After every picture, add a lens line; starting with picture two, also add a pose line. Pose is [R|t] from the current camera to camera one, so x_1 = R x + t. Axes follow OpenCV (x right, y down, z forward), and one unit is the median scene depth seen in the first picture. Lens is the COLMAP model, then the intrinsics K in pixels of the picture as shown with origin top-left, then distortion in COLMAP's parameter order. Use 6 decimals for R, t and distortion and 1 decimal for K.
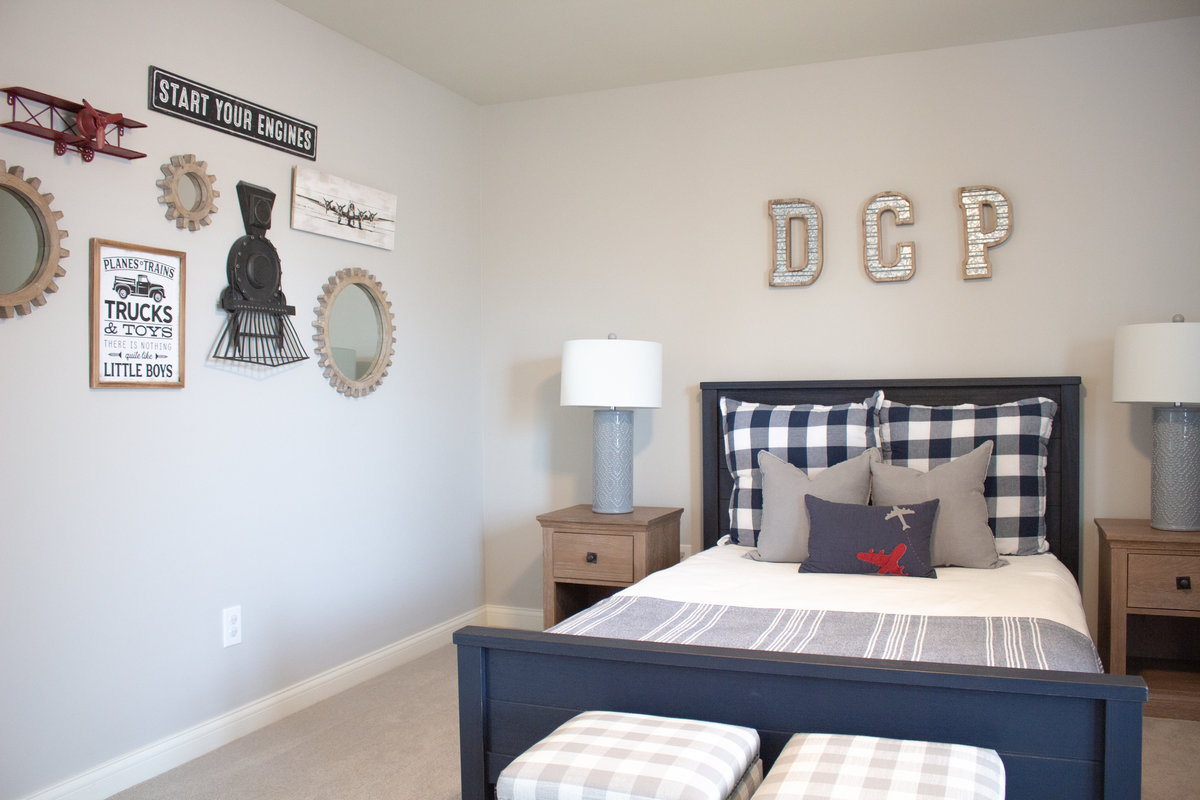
lens RADIAL K [[1007.4, 0, 600.0], [0, 1007.4, 400.0], [0, 0, 1]] dist [-0.147320, 0.135449]
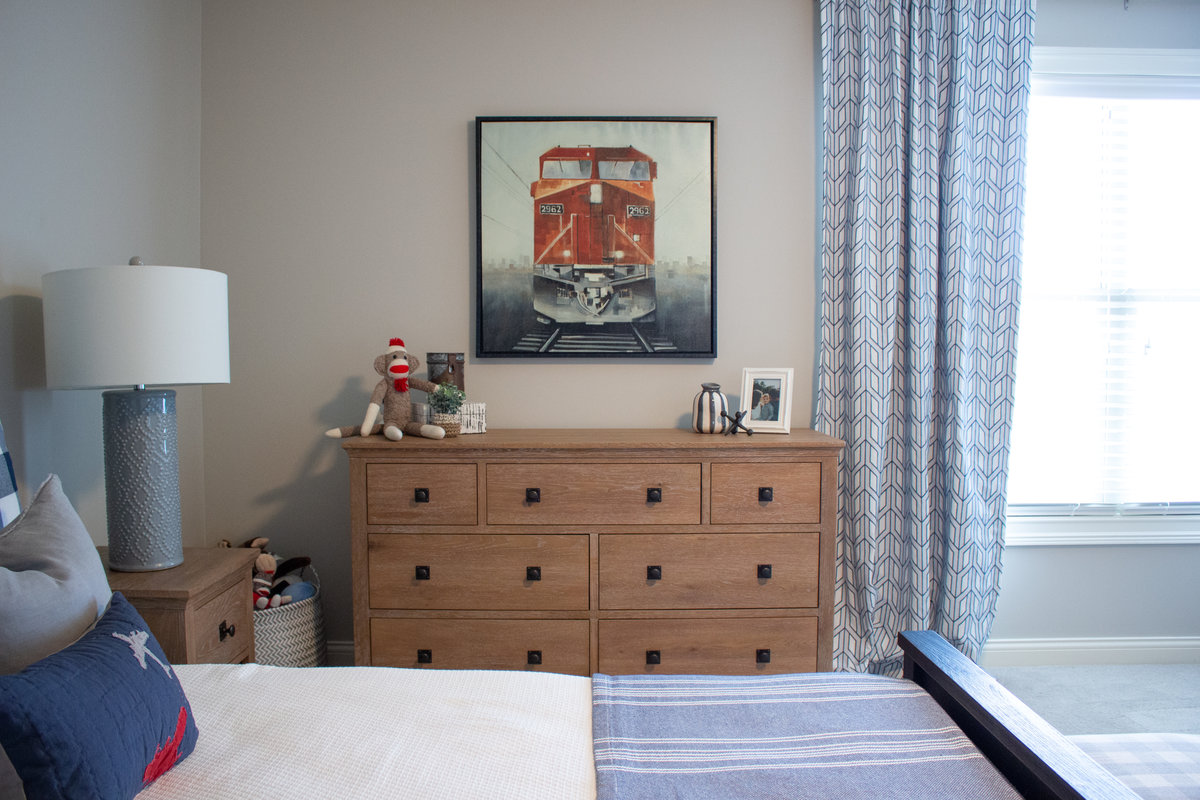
lens RADIAL K [[1007.4, 0, 600.0], [0, 1007.4, 400.0], [0, 0, 1]] dist [-0.147320, 0.135449]
pose [[-0.377380, -0.032091, 0.925502, -0.161012], [0.019101, 0.998917, 0.042425, -0.009012], [-0.925861, 0.033688, -0.376358, 0.901872]]
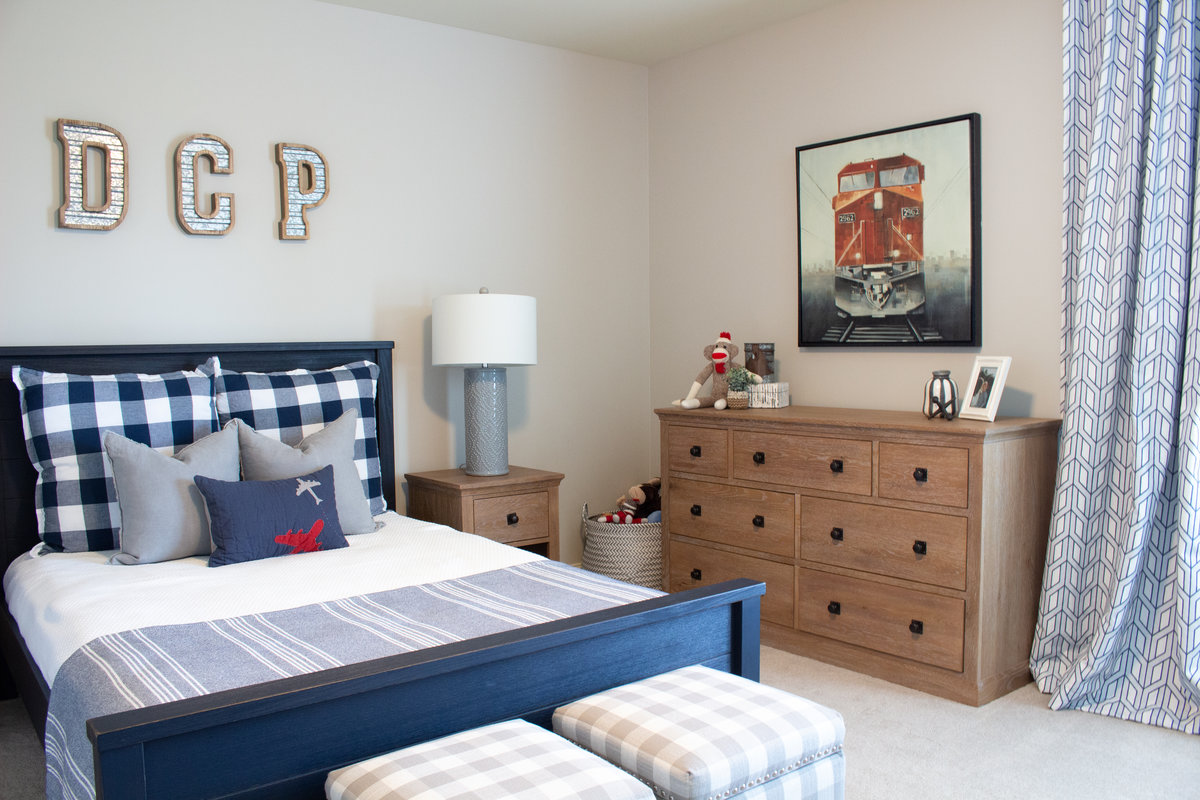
lens RADIAL K [[1007.4, 0, 600.0], [0, 1007.4, 400.0], [0, 0, 1]] dist [-0.147320, 0.135449]
pose [[0.498698, -0.039715, 0.865865, -0.342731], [0.017319, 0.999207, 0.035856, 0.004641], [-0.866603, -0.002885, 0.498990, 0.276530]]
